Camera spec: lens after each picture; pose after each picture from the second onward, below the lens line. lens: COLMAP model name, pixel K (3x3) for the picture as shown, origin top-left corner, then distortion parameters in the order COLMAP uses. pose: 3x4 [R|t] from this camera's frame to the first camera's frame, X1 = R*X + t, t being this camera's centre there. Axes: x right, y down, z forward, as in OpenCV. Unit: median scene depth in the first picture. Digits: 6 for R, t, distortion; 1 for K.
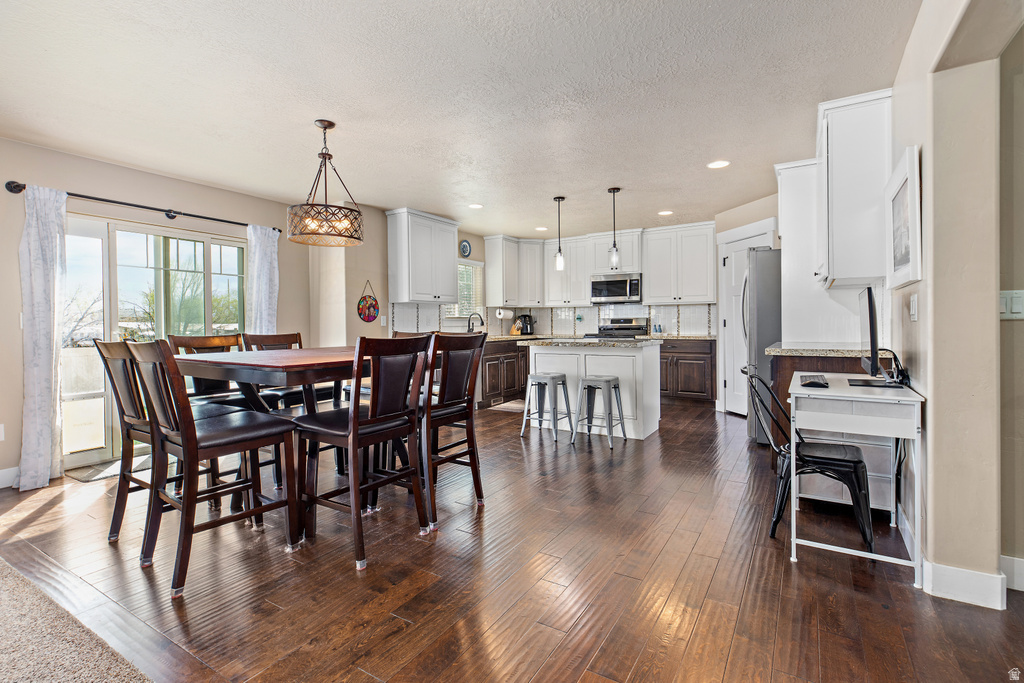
lens RADIAL K [[472.1, 0, 511.9], [0, 472.1, 325.7], [0, 0, 1]] dist [0.000475, 0.000022]
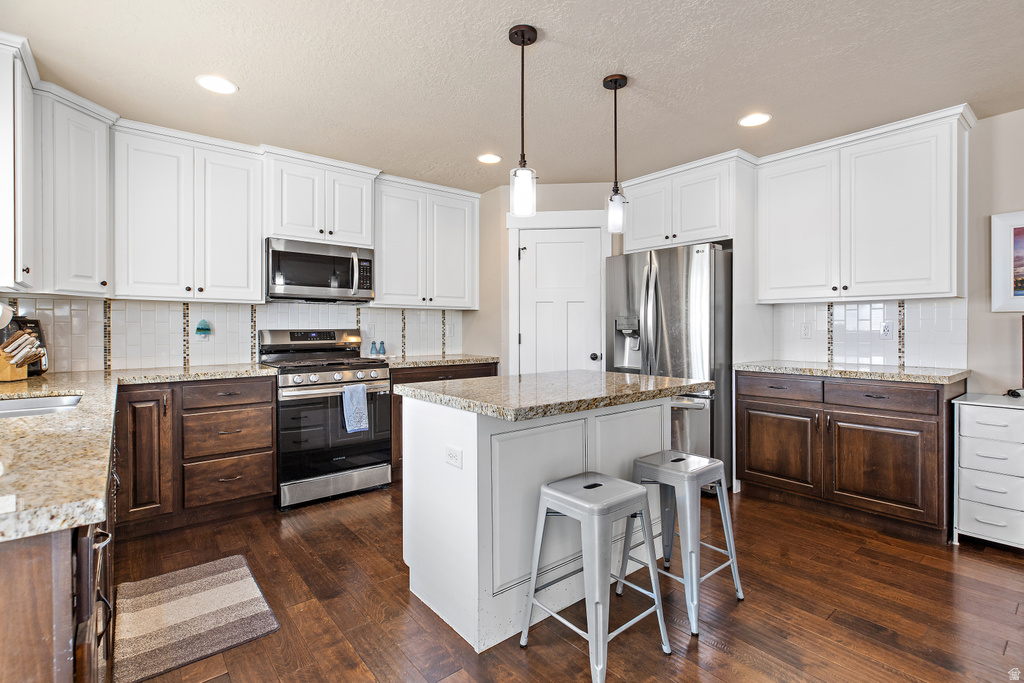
lens RADIAL K [[479.3, 0, 516.4], [0, 479.3, 328.4], [0, 0, 1]] dist [-0.001563, -0.000584]
pose [[0.314681, 0.009499, 0.949150, -0.212326], [0.005389, 0.999916, -0.011794, -0.010723], [-0.949182, 0.008827, 0.314603, 0.658983]]
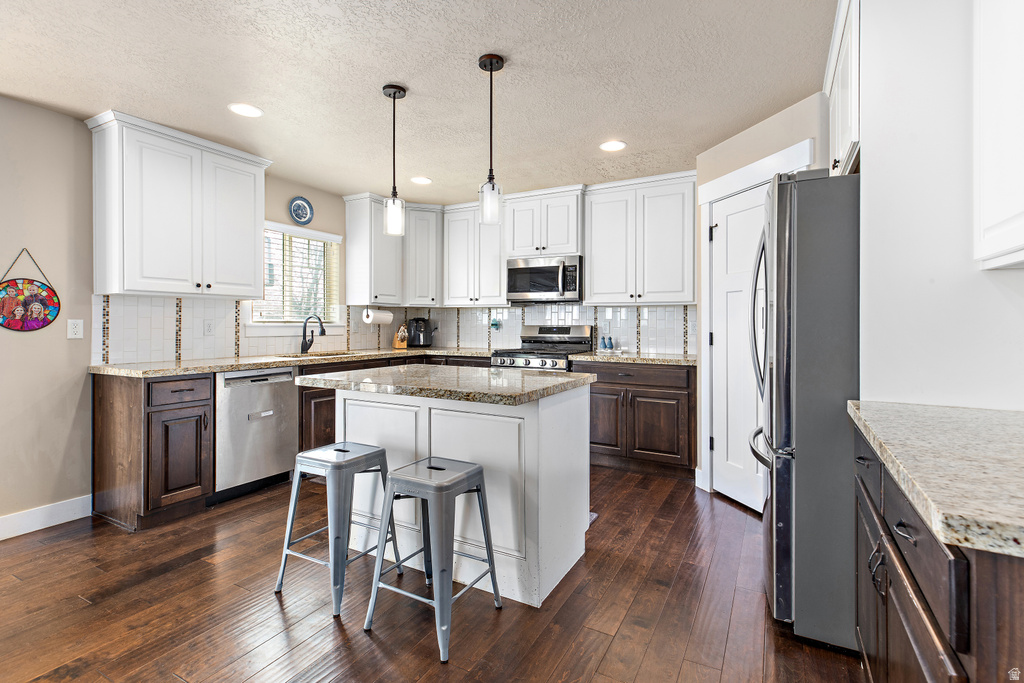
lens RADIAL K [[486.3, 0, 511.6], [0, 486.3, 319.8], [0, 0, 1]] dist [0.012164, 0.000068]
pose [[0.998594, 0.013442, 0.051286, 0.147288], [-0.012828, 0.999842, -0.012297, -0.015994], [-0.051443, 0.011622, 0.998608, 0.350662]]
